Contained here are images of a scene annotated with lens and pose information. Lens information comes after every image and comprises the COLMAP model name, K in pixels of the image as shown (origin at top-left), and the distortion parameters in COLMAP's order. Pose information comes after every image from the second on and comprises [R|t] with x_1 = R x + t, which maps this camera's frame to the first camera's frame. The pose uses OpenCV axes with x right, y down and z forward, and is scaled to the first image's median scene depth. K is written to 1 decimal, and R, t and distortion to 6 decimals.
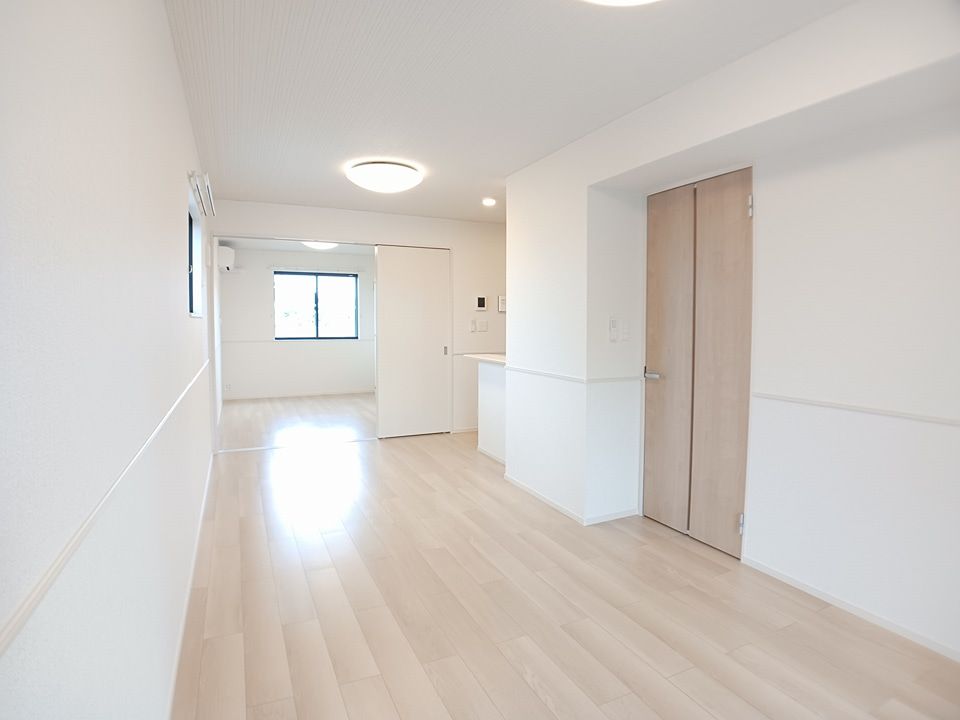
lens RADIAL K [[521.4, 0, 480.0], [0, 521.4, 360.0], [0, 0, 1]] dist [-0.075714, -0.000482]
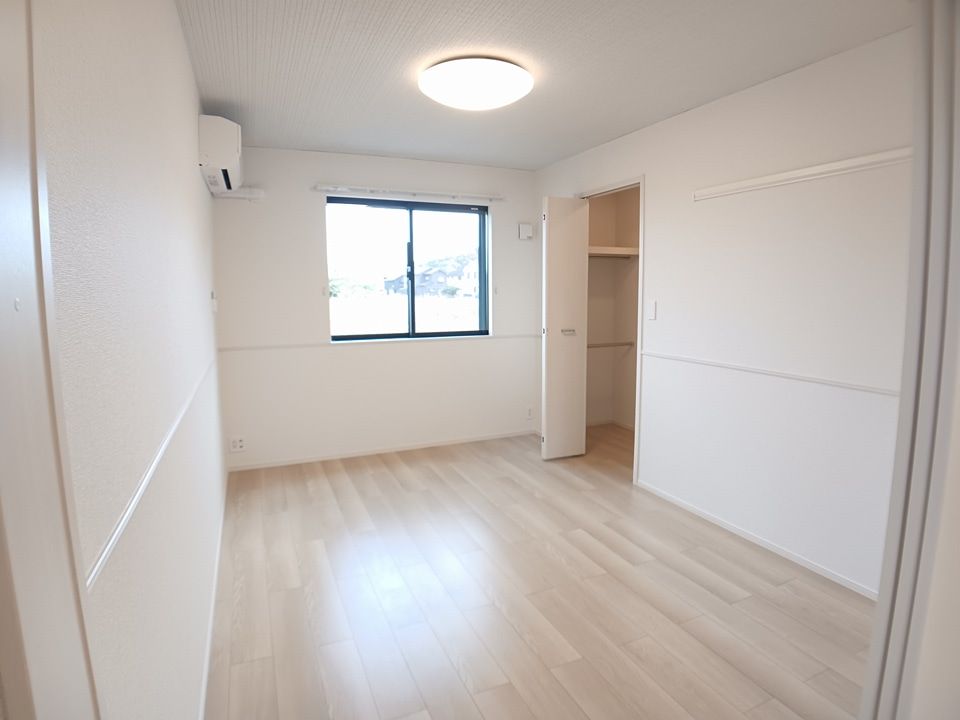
lens RADIAL K [[521.4, 0, 480.0], [0, 521.4, 360.0], [0, 0, 1]] dist [-0.075714, -0.000482]
pose [[0.999082, -0.018445, -0.038657, -0.223337], [0.019243, 0.999607, 0.020377, -0.025952], [0.038266, -0.021102, 0.999045, 0.483991]]
